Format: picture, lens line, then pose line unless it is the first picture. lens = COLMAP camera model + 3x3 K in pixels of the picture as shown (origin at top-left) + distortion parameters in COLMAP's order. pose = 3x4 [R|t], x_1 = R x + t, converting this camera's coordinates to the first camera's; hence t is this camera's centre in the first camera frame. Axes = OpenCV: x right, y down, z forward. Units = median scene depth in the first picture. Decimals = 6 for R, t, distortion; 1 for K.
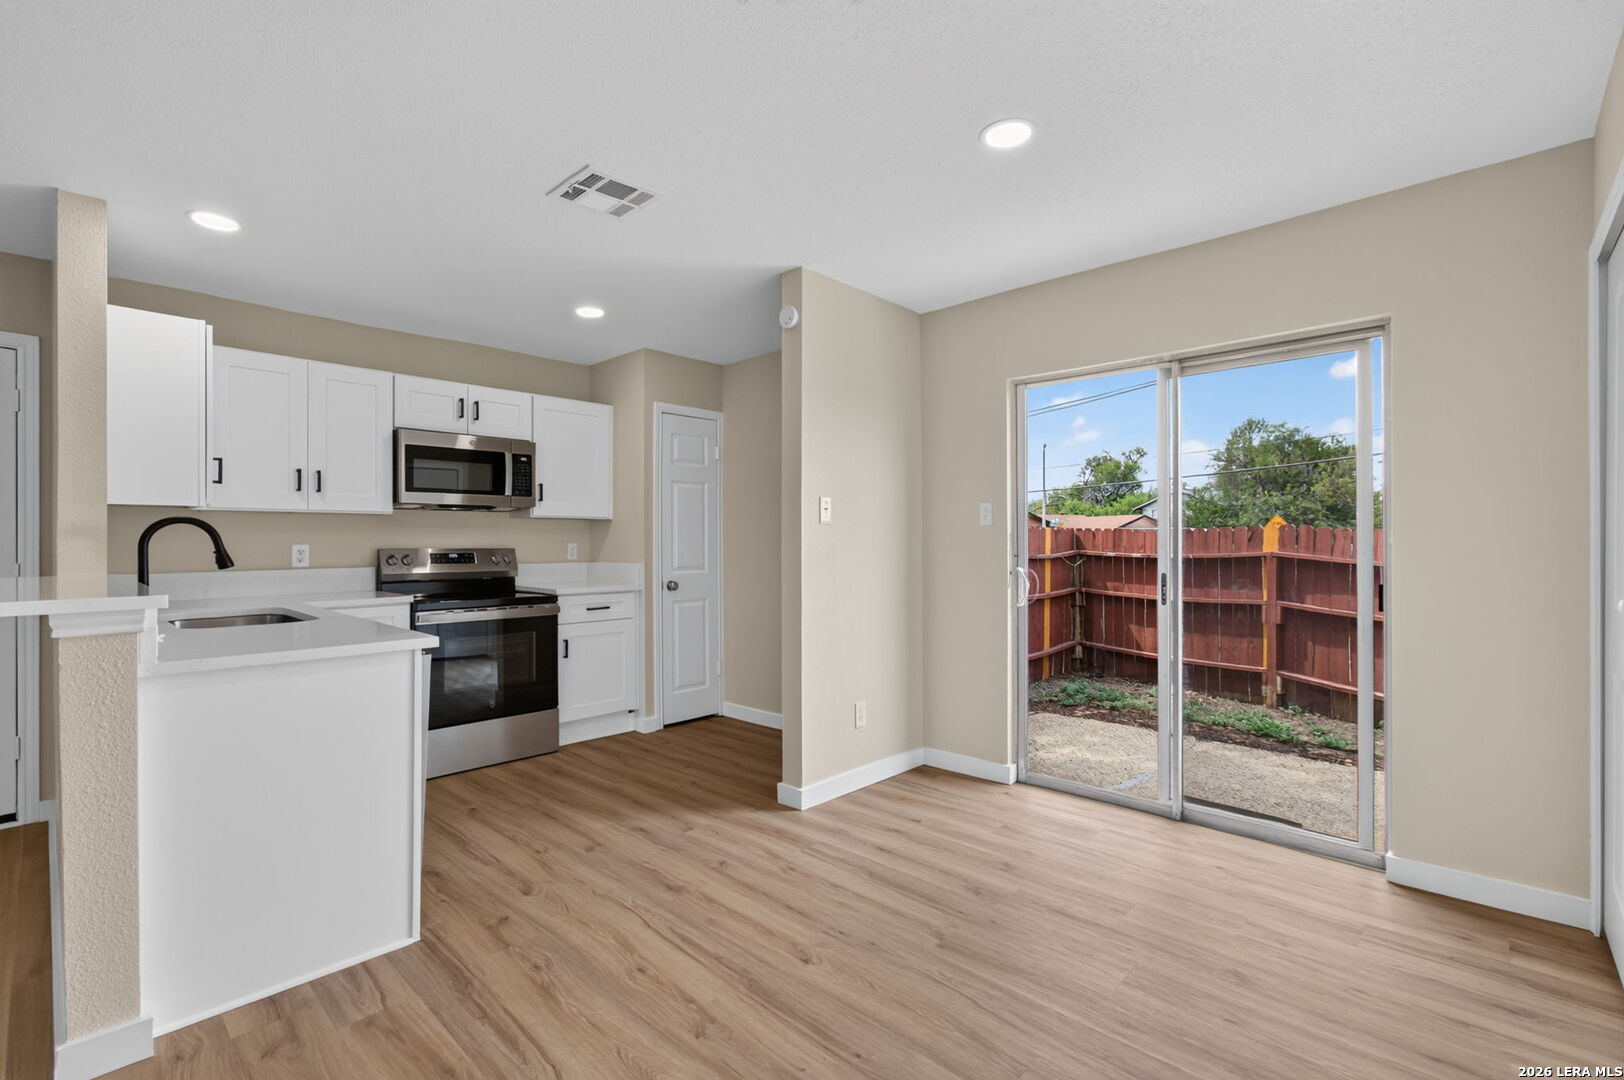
lens RADIAL K [[730.1, 0, 819.4], [0, 730.1, 541.5], [0, 0, 1]] dist [-0.004294, 0.006056]
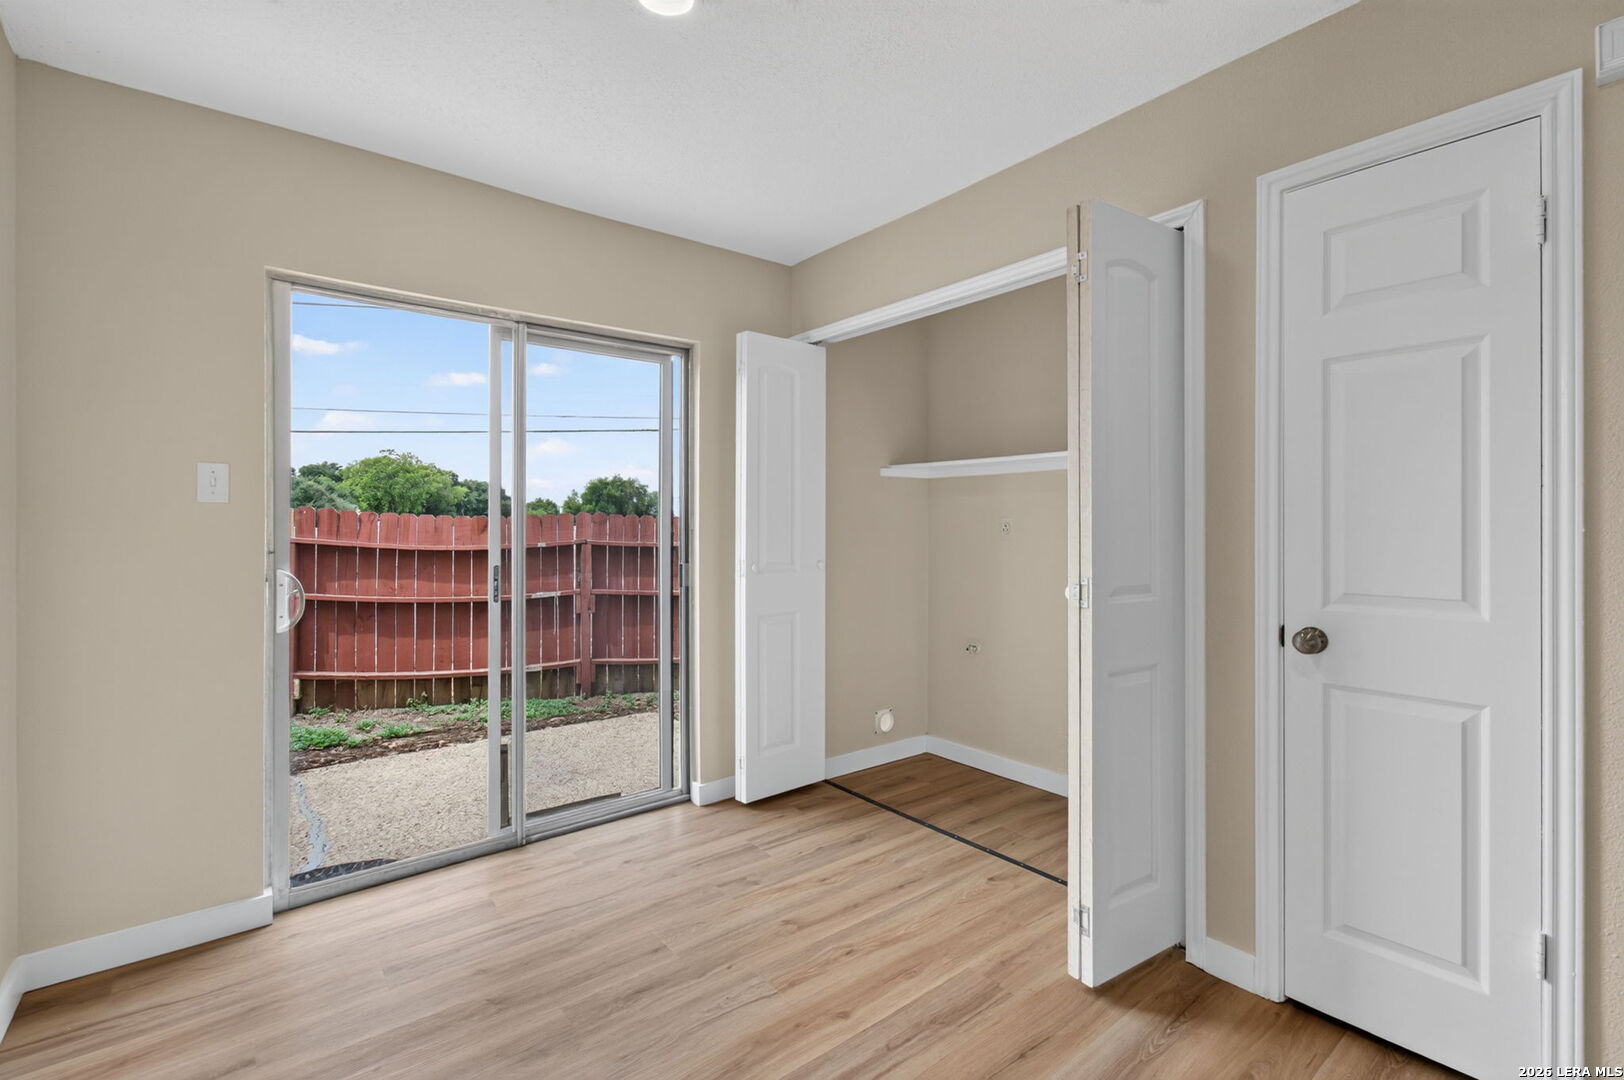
lens RADIAL K [[730.1, 0, 824.4], [0, 730.1, 522.3], [0, 0, 1]] dist [-0.004294, 0.006056]
pose [[0.145462, 0.003315, 0.989358, -0.263333], [-0.001256, 0.999994, -0.003166, -0.004171], [-0.989363, -0.000782, 0.145466, 0.411440]]
